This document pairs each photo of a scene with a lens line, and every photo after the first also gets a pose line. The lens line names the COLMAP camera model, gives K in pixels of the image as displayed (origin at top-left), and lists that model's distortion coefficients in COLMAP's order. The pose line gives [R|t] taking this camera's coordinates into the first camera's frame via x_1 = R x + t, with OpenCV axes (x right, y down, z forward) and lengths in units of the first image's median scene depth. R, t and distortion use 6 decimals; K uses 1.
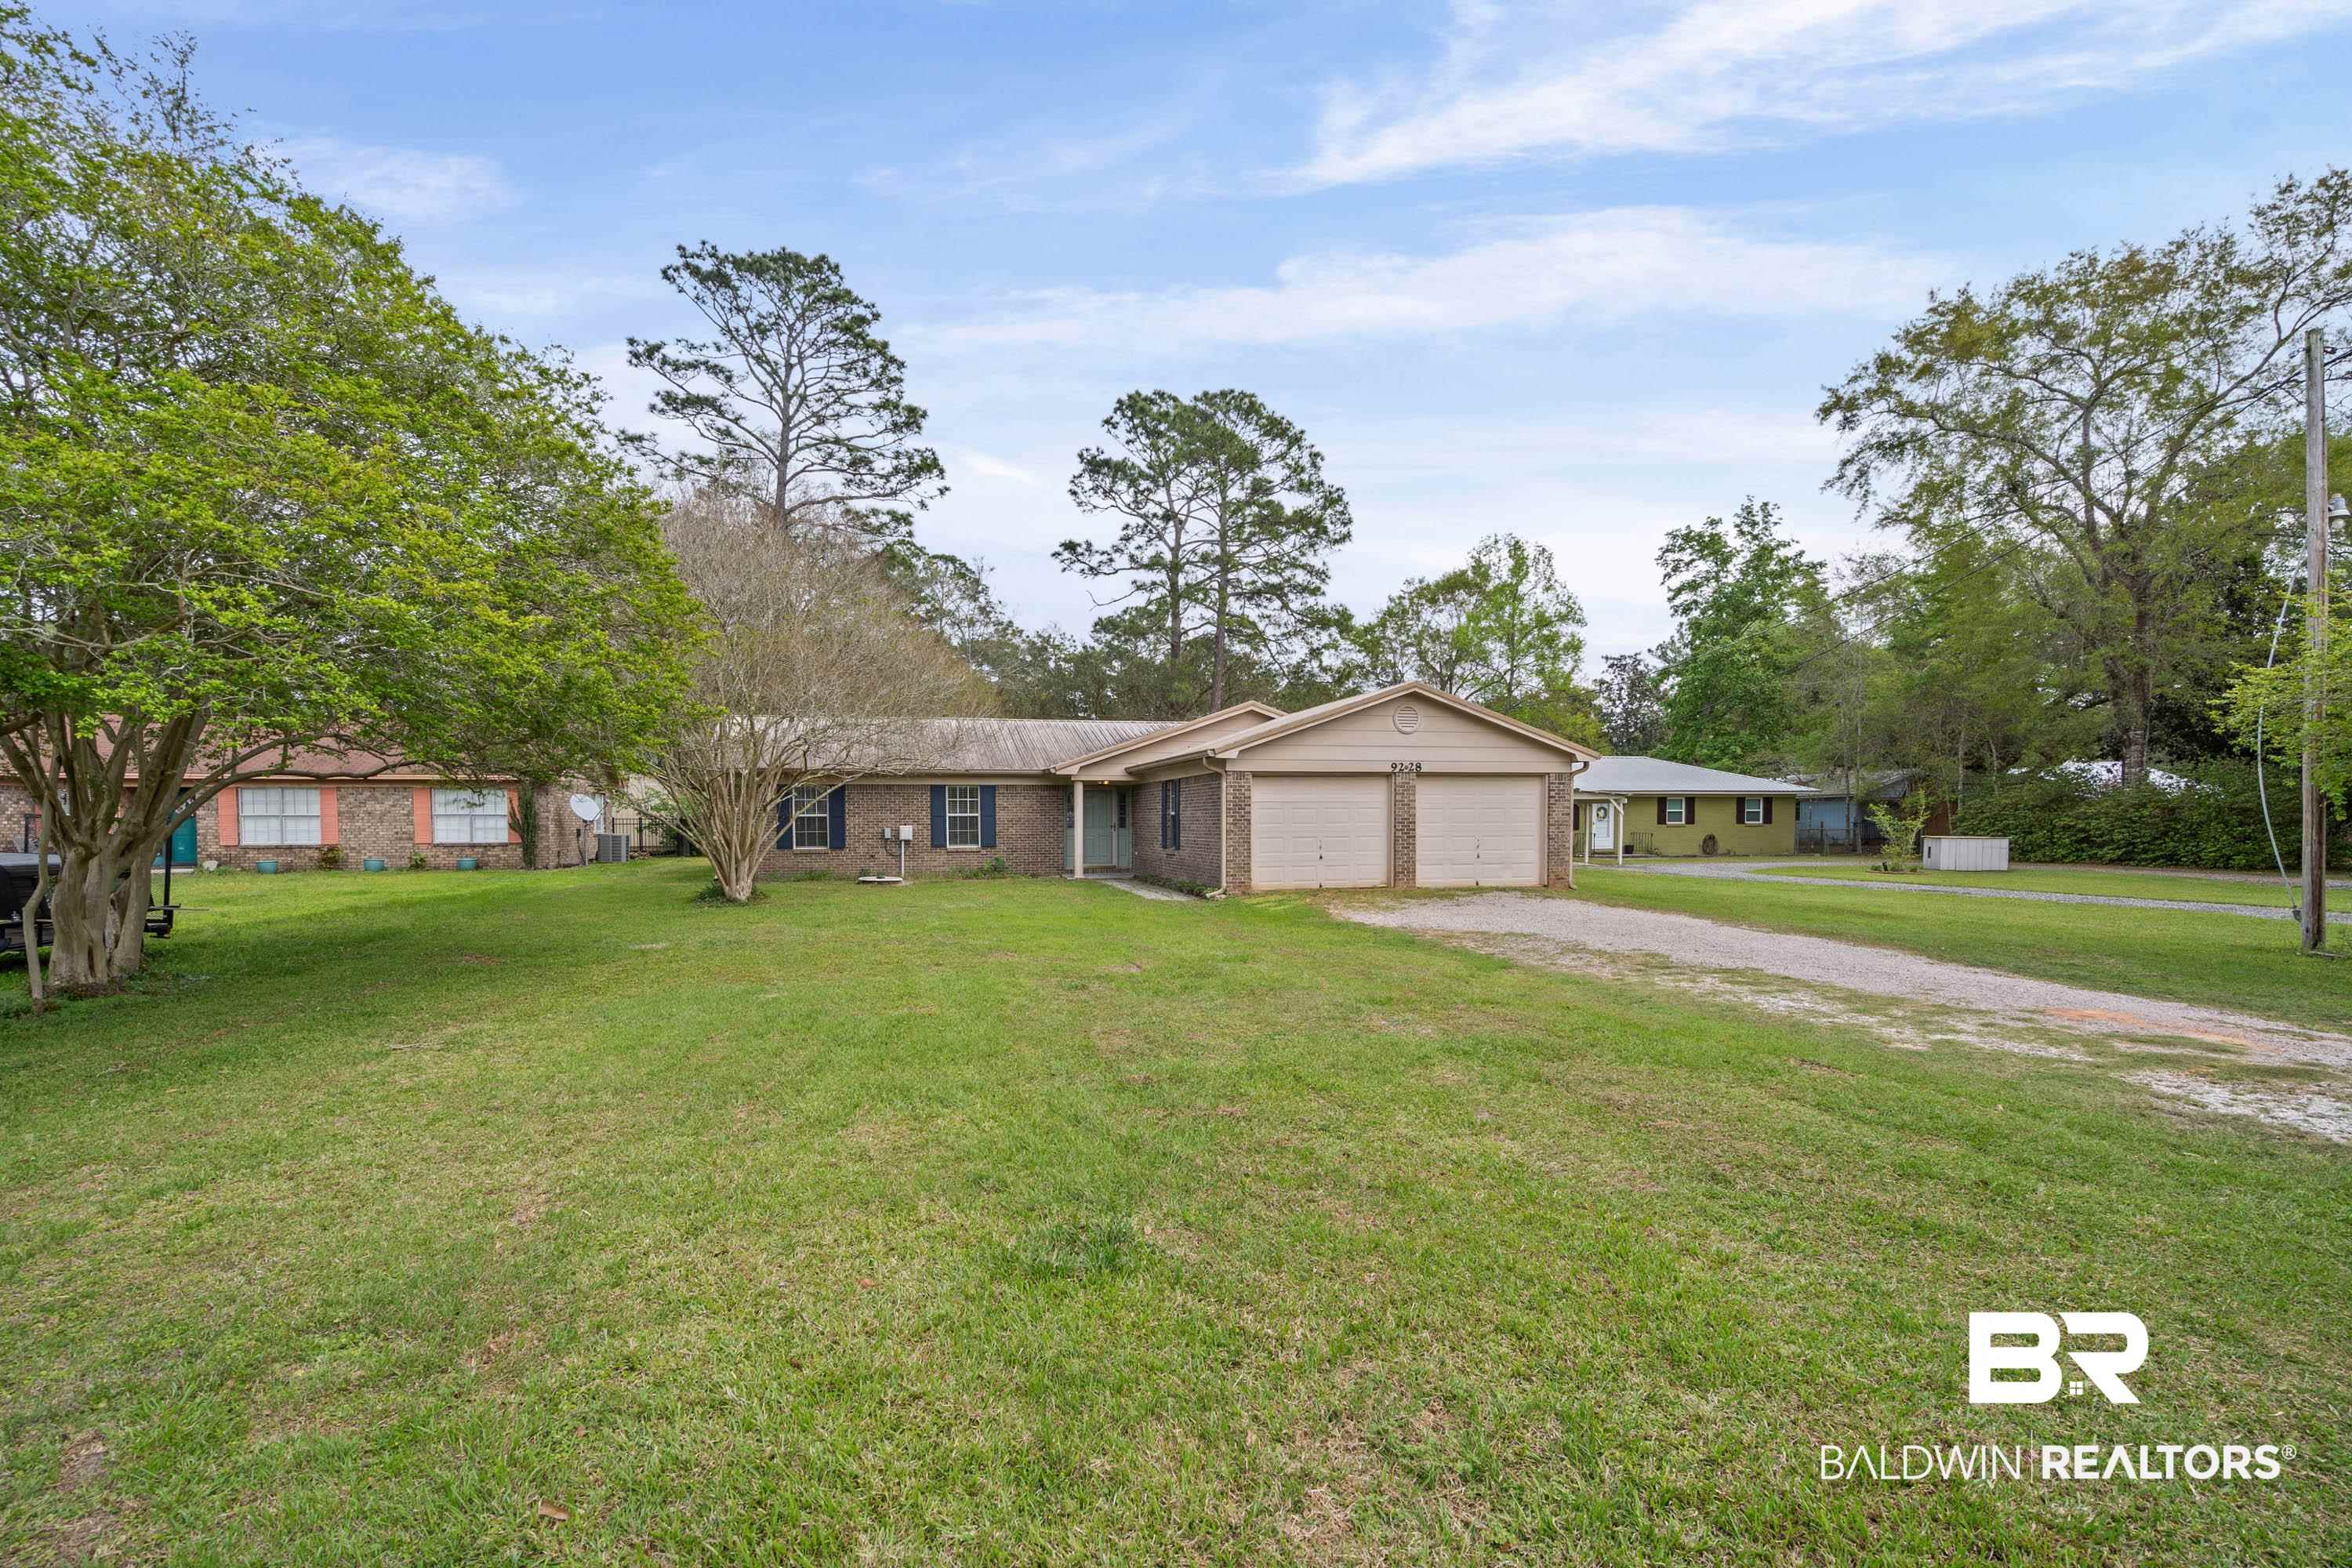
lens RADIAL K [[1088.5, 0, 1175.2], [0, 1088.5, 780.8], [0, 0, 1]] dist [0.003776, 0.000273]
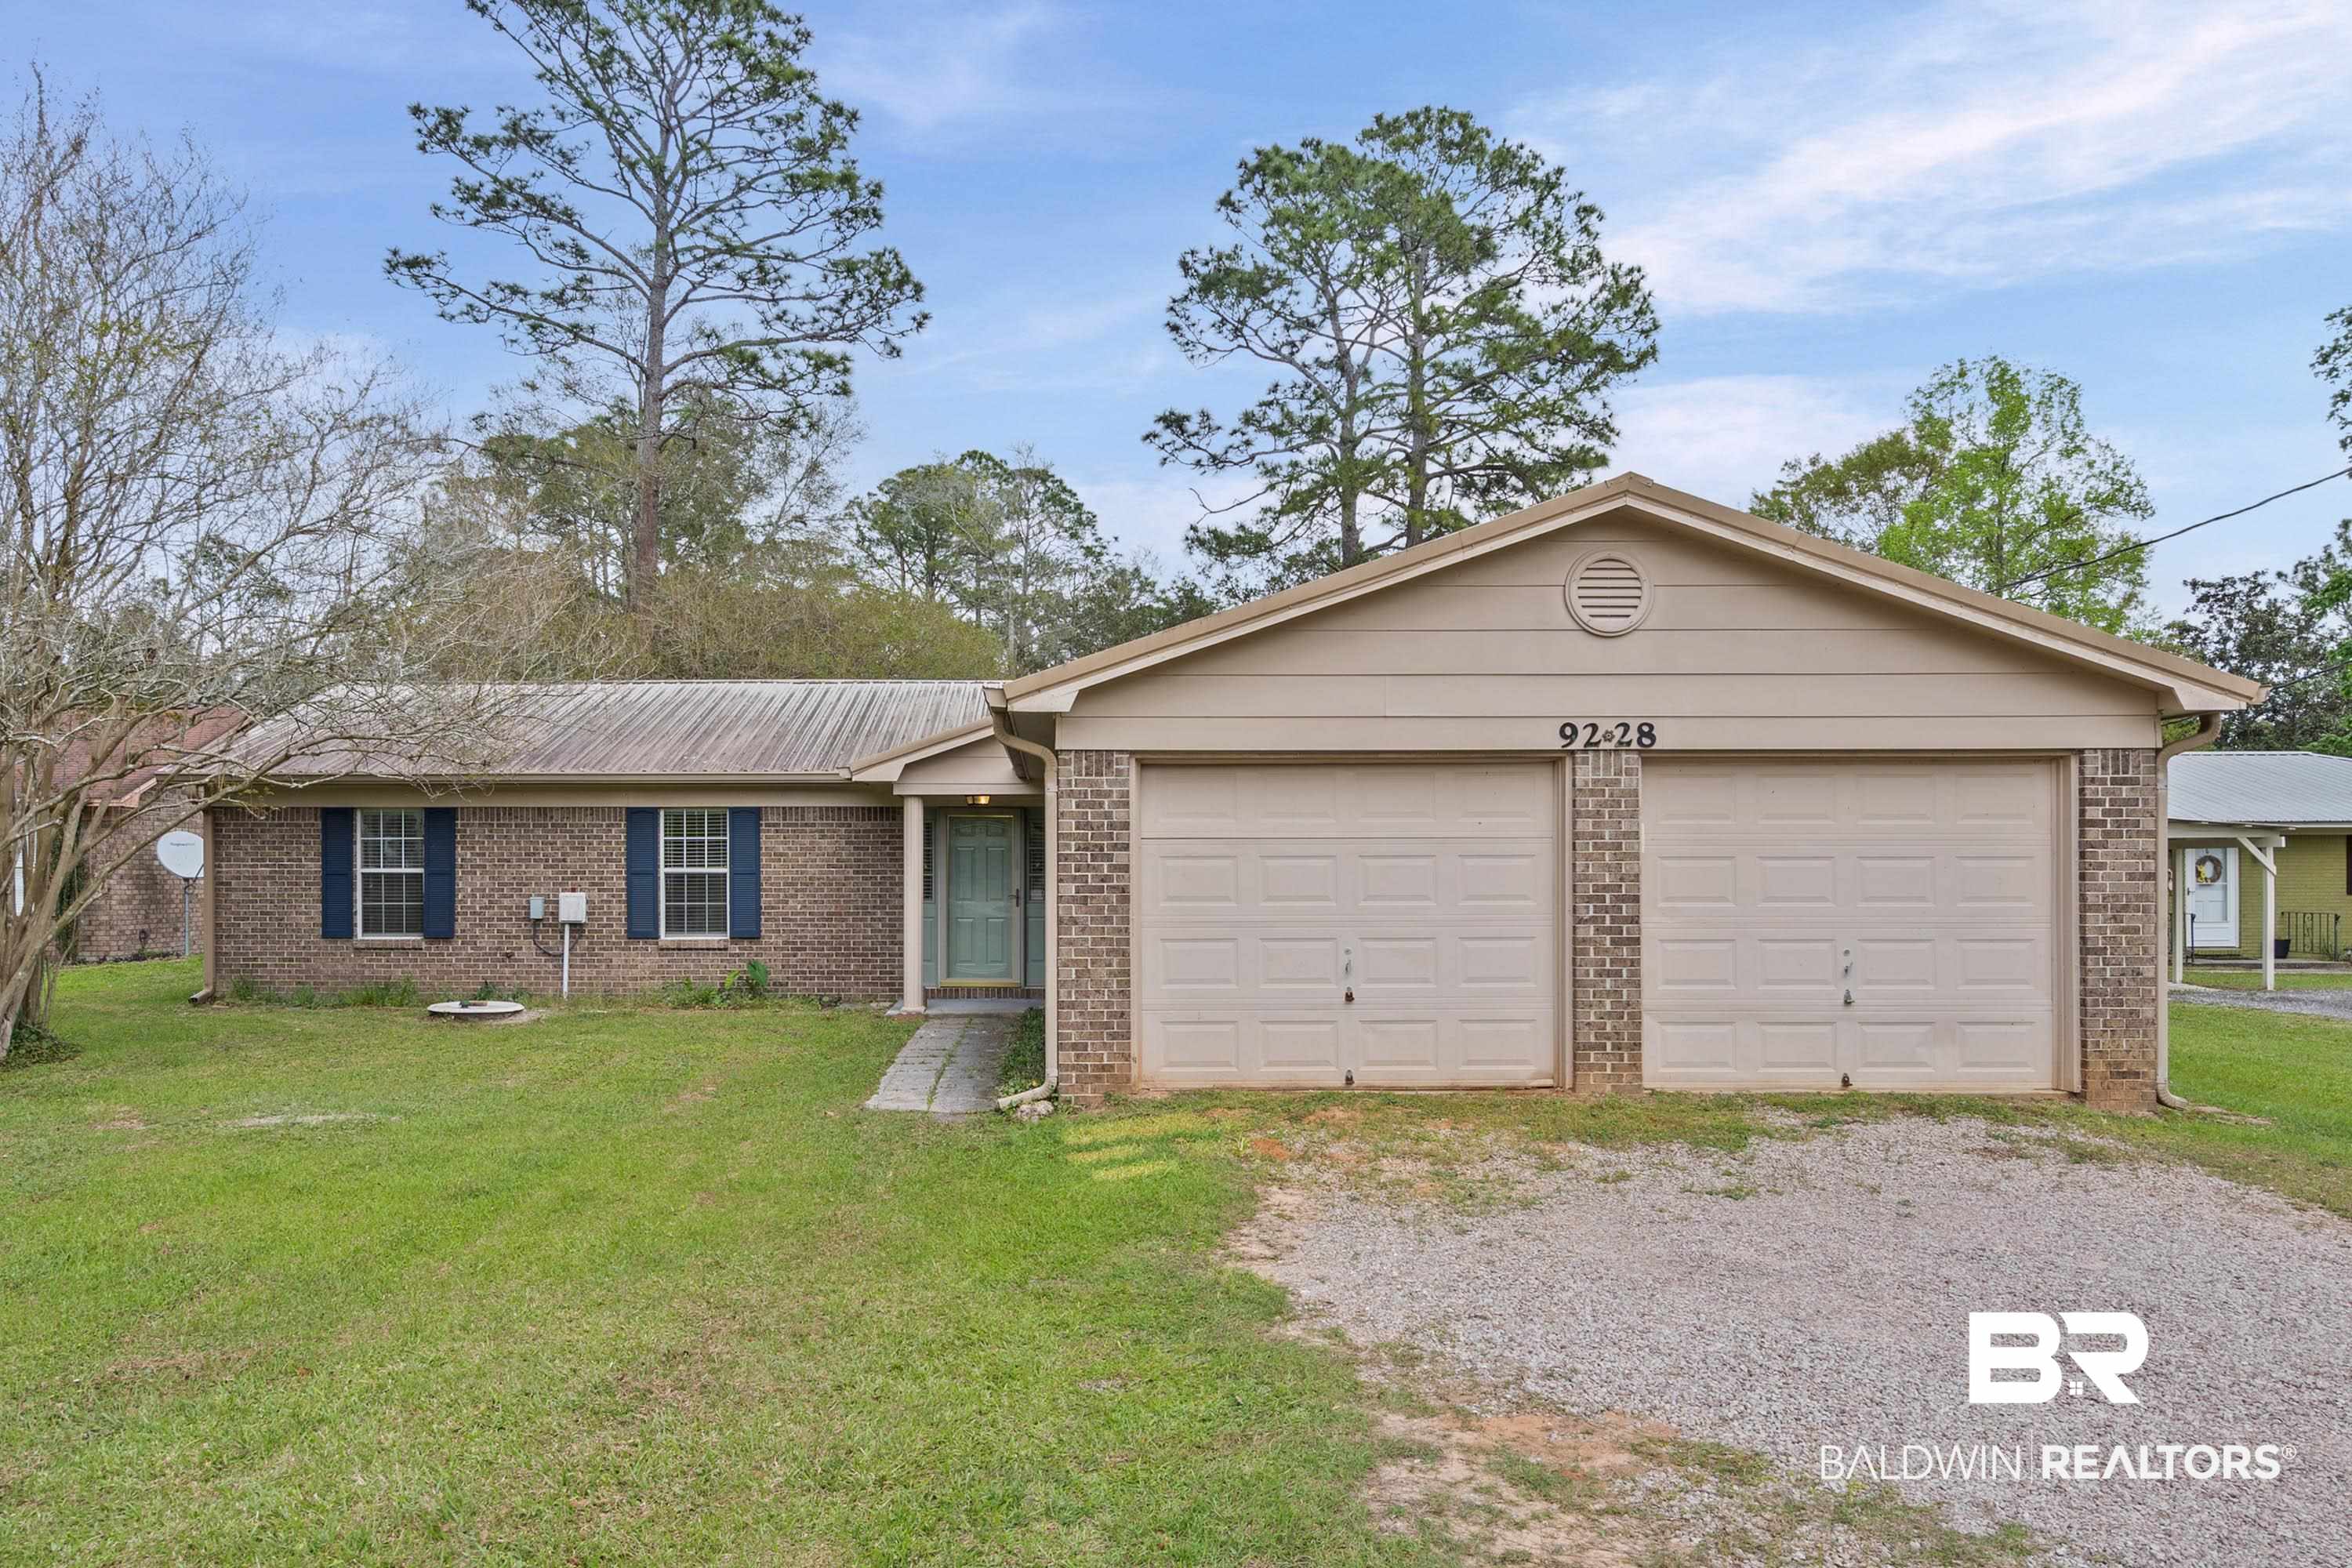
lens RADIAL K [[1401.4, 0, 1176.1], [0, 1401.4, 797.4], [0, 0, 1]] dist [0.001128, 0.002014]
pose [[0.971236, -0.009487, -0.237931, 0.092744], [0.004894, 0.999790, -0.019885, 0.007565], [0.238070, 0.018148, 0.971078, 0.273058]]
